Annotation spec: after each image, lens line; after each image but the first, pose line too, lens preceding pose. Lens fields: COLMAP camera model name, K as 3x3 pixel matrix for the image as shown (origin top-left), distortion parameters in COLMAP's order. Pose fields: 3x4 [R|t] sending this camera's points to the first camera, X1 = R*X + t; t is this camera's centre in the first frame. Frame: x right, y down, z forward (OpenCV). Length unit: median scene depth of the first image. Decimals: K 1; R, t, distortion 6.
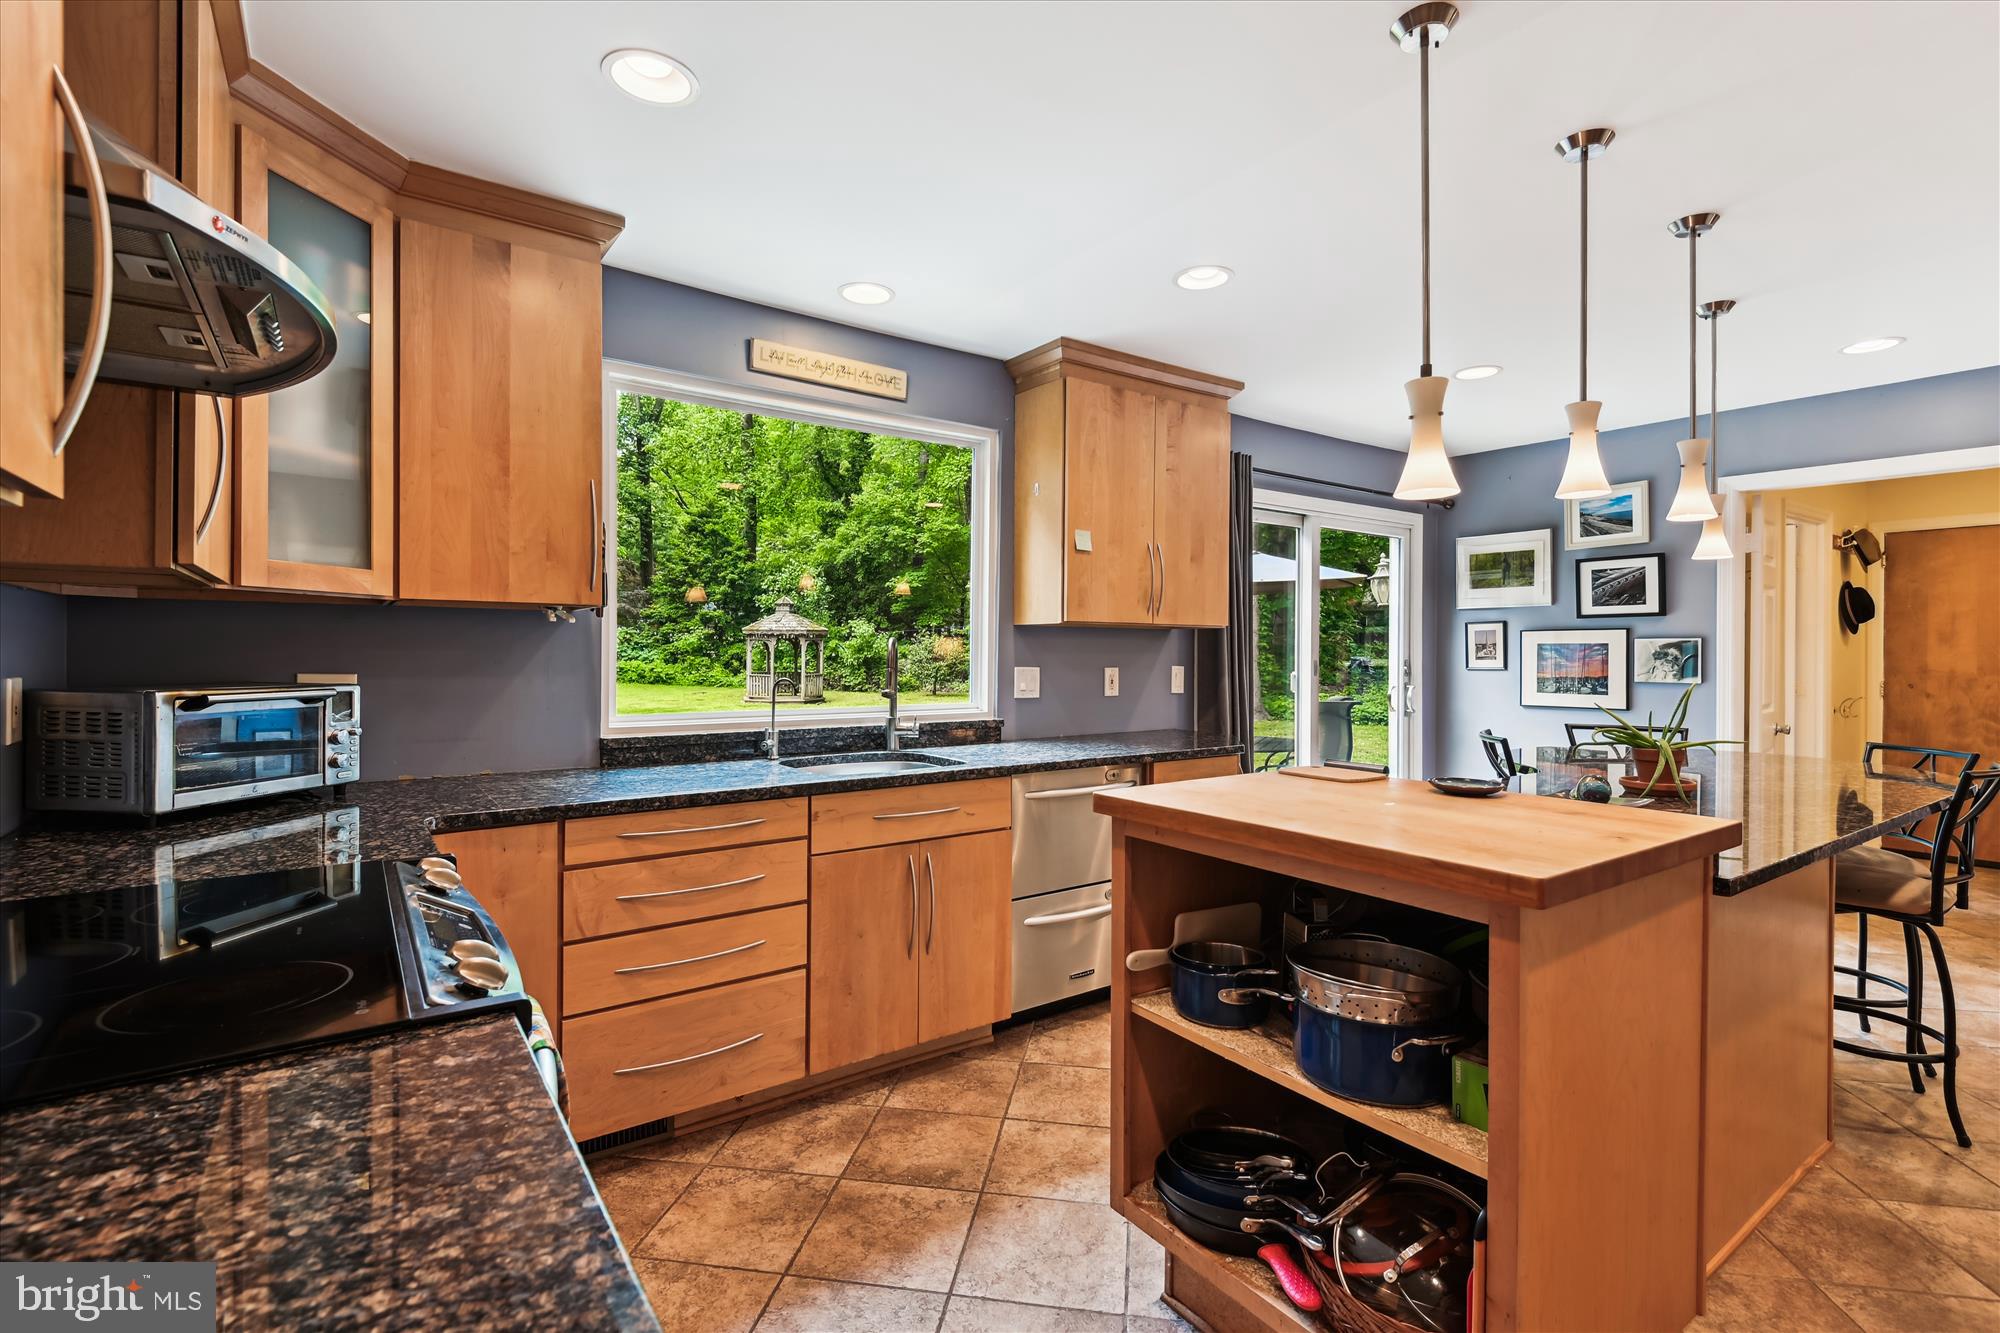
lens RADIAL K [[912.9, 0, 1025.2], [0, 912.9, 656.1], [0, 0, 1]] dist [0.003117, 0.000180]
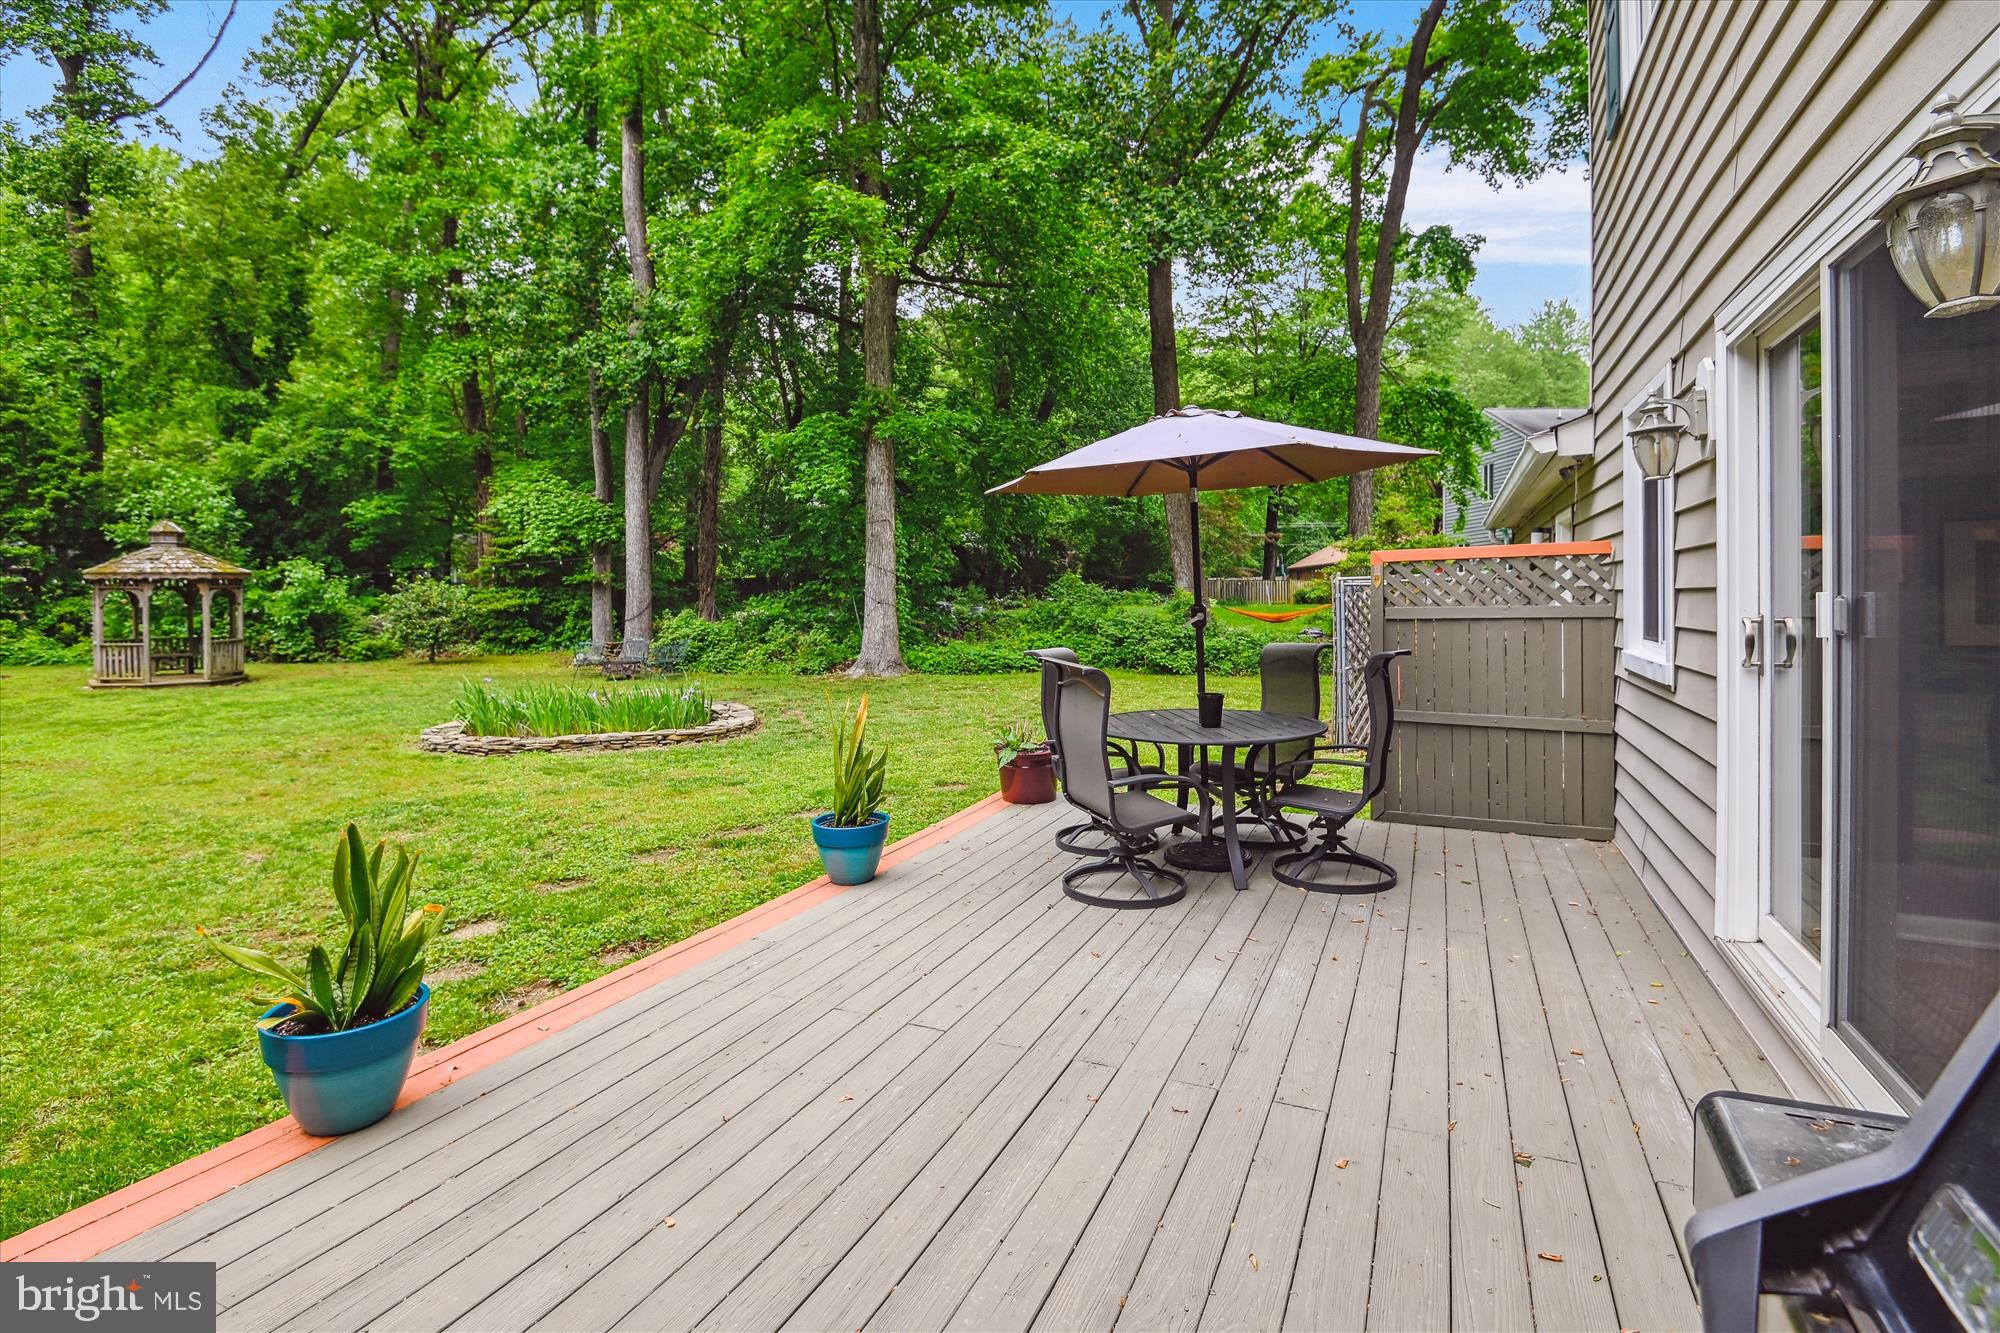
lens RADIAL K [[934.3, 0, 1000.7], [0, 934.3, 604.6], [0, 0, 1]] dist [-0.000409, -0.011410]
pose [[0.883636, -0.021657, 0.467673, -0.038702], [0.021207, 0.999756, 0.006227, 0.001295], [-0.467694, 0.004415, 0.883879, 0.114041]]
